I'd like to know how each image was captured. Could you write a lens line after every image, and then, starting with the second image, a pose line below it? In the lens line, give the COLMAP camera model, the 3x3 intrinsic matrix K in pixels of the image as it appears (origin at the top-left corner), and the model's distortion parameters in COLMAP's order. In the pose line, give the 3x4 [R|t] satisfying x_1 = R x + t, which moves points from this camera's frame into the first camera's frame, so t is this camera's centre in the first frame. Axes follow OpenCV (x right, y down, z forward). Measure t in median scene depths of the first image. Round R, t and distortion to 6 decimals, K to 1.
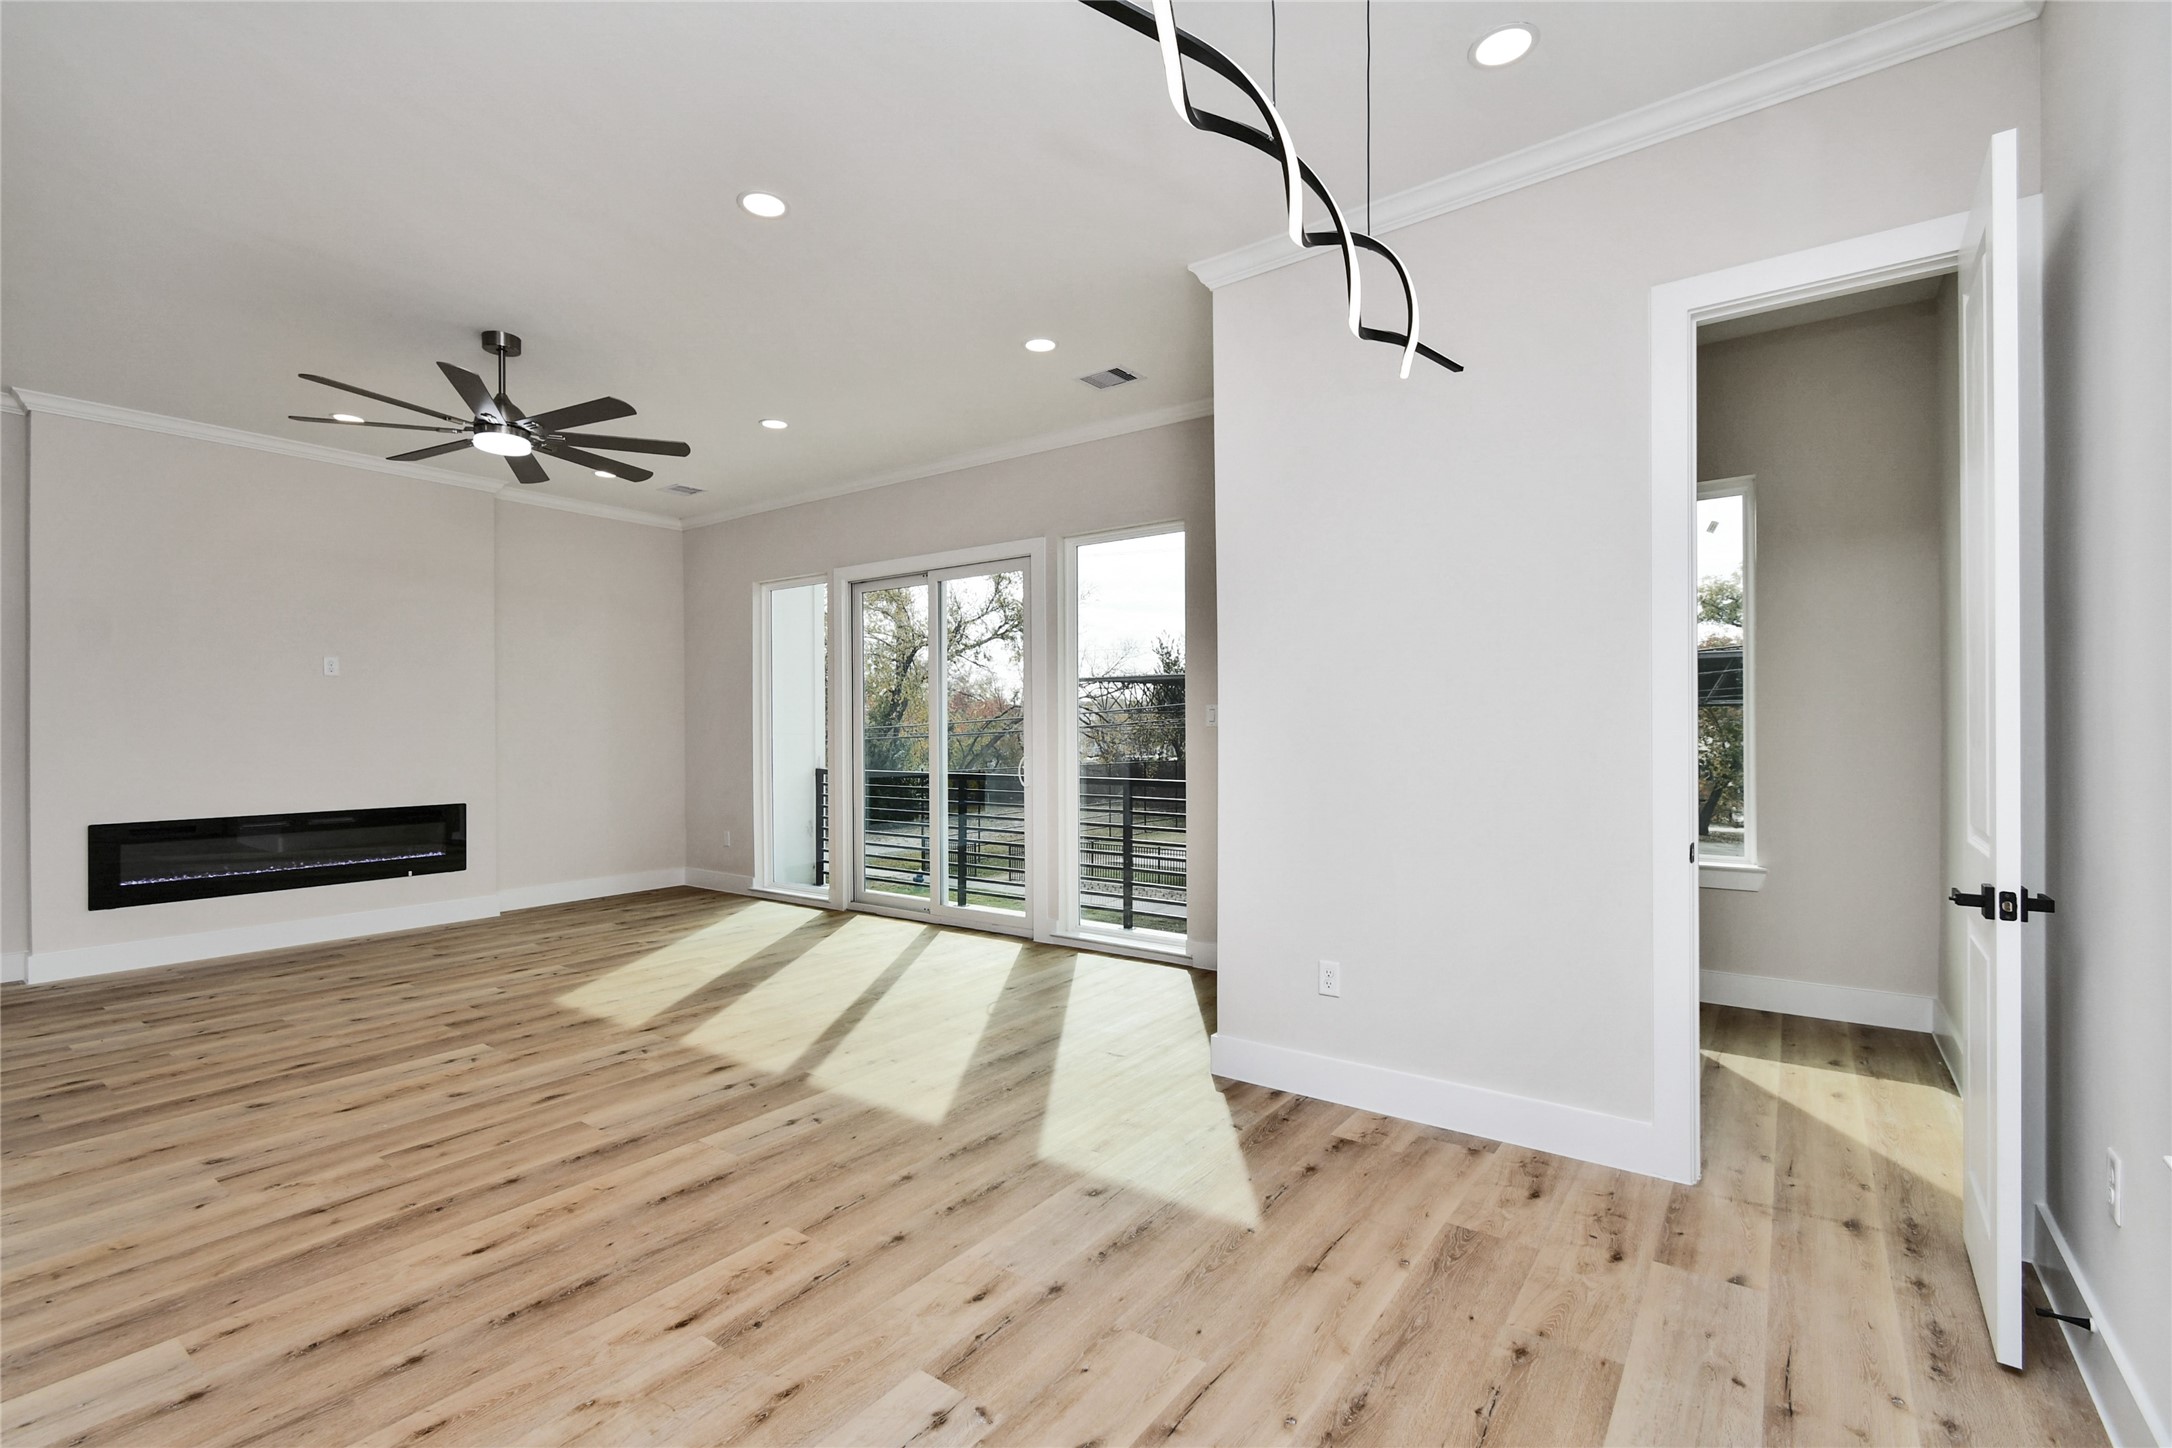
lens RADIAL K [[965.9, 0, 1087.9], [0, 965.9, 729.6], [0, 0, 1]] dist [-0.000089, -0.000718]
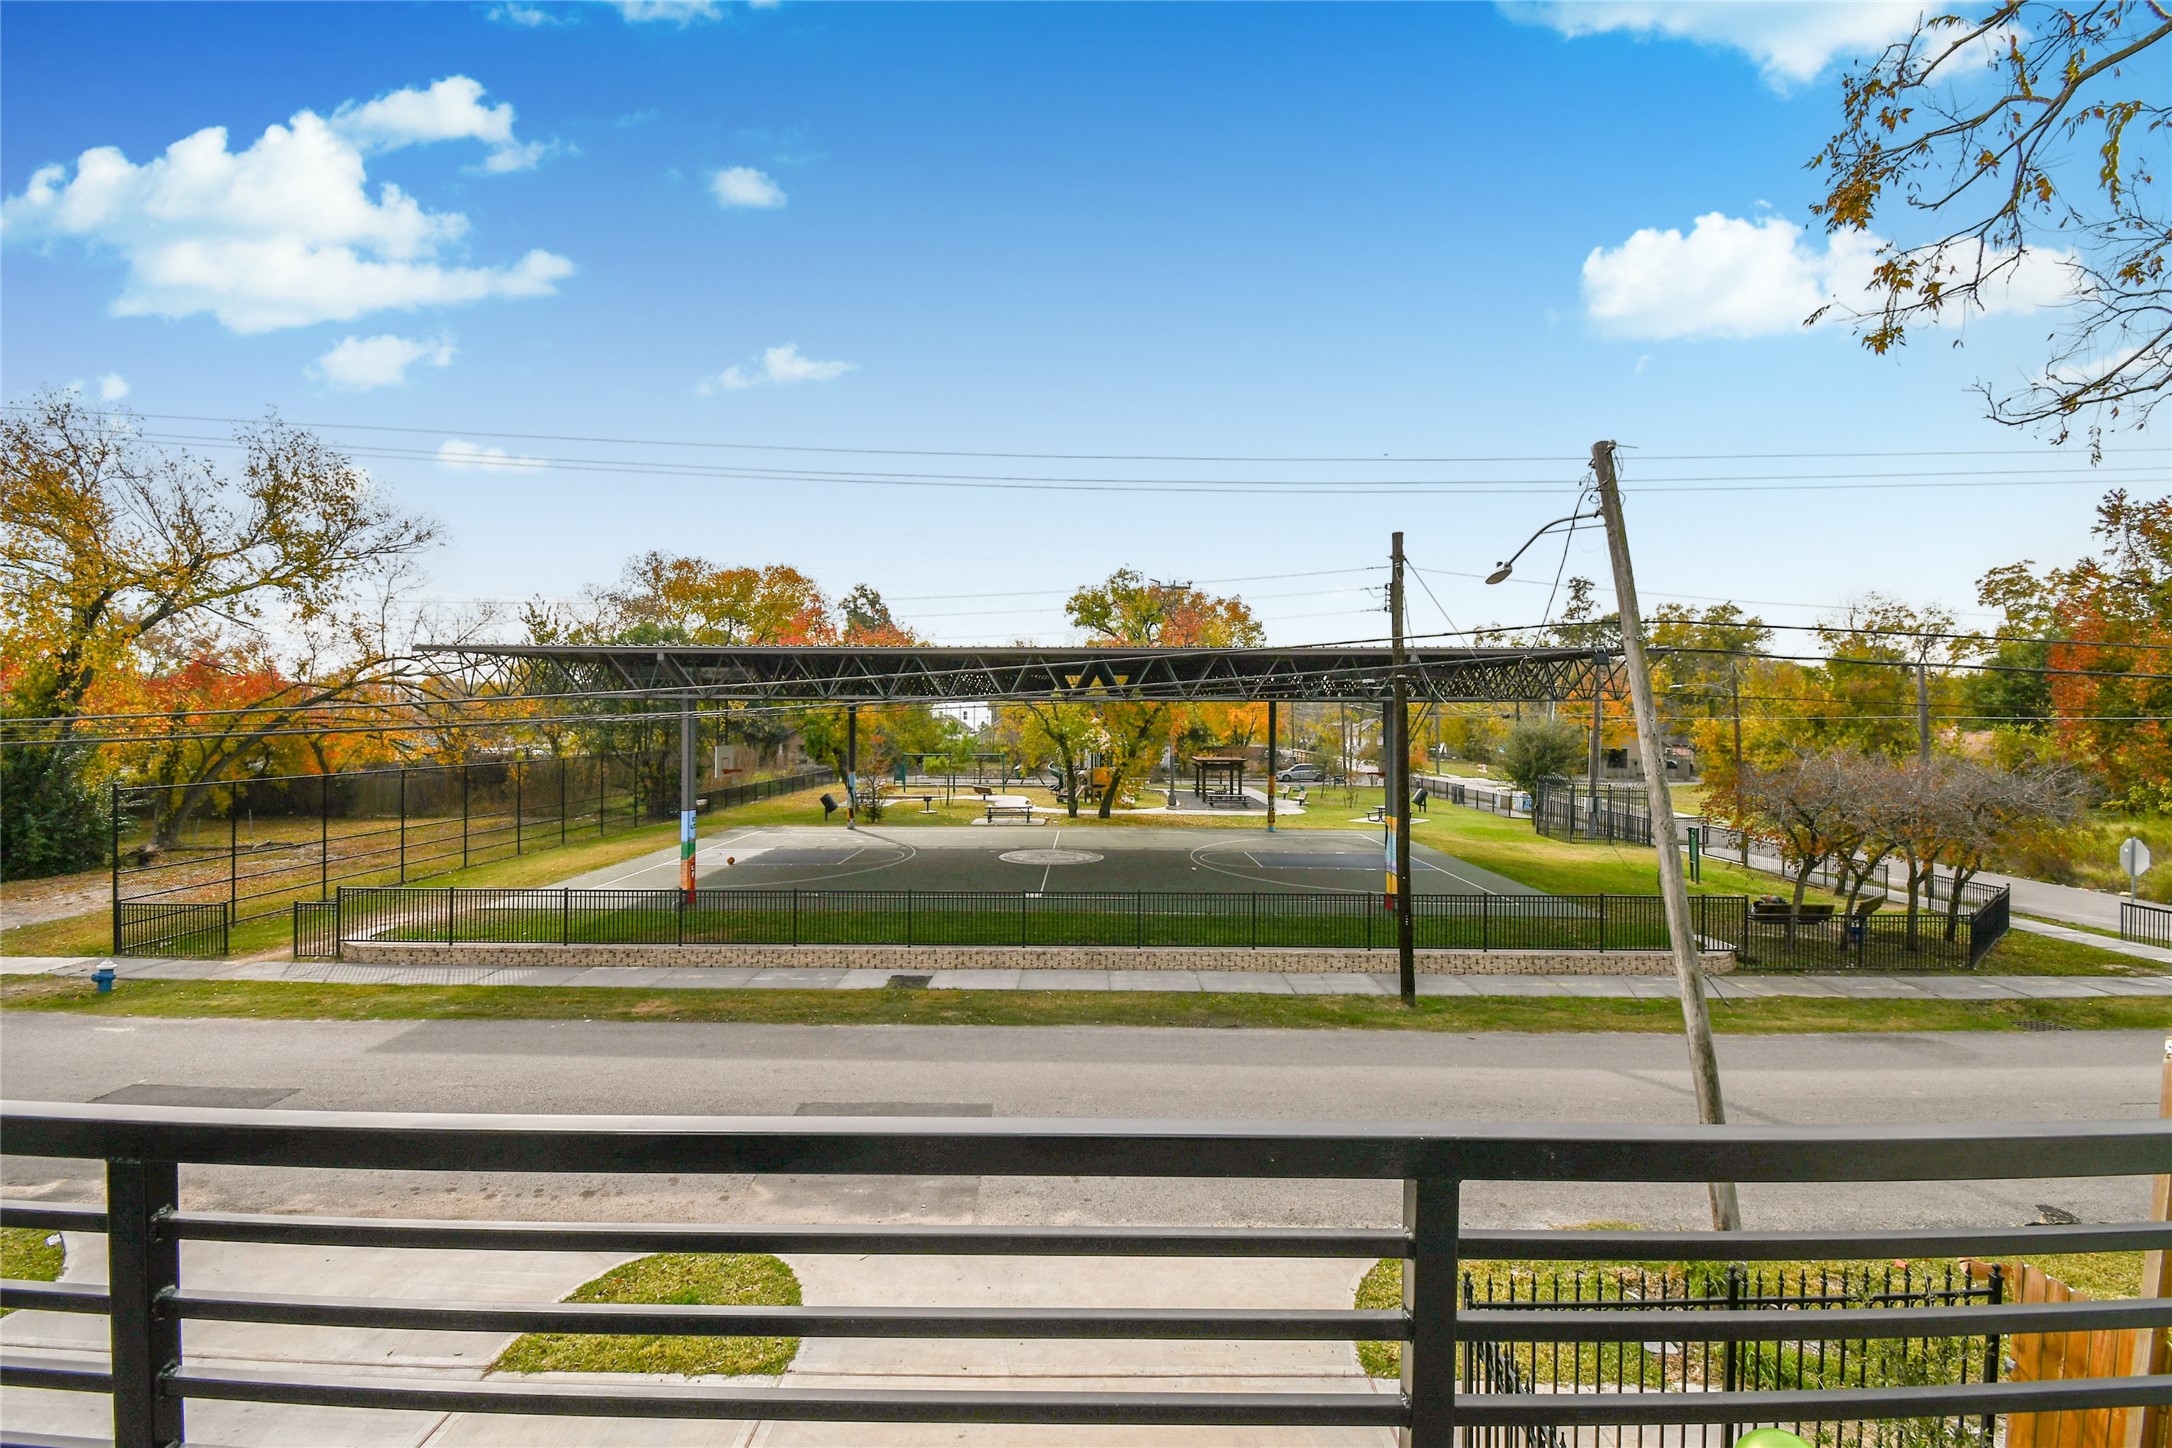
lens RADIAL K [[966.3, 0, 1086.0], [0, 966.3, 724.0], [0, 0, 1]] dist [-0.000475, -0.014988]
pose [[0.815752, 0.003332, 0.578392, -0.152192], [-0.006120, 0.999977, 0.002871, -0.007415], [-0.578369, -0.005882, 0.815754, 1.159482]]
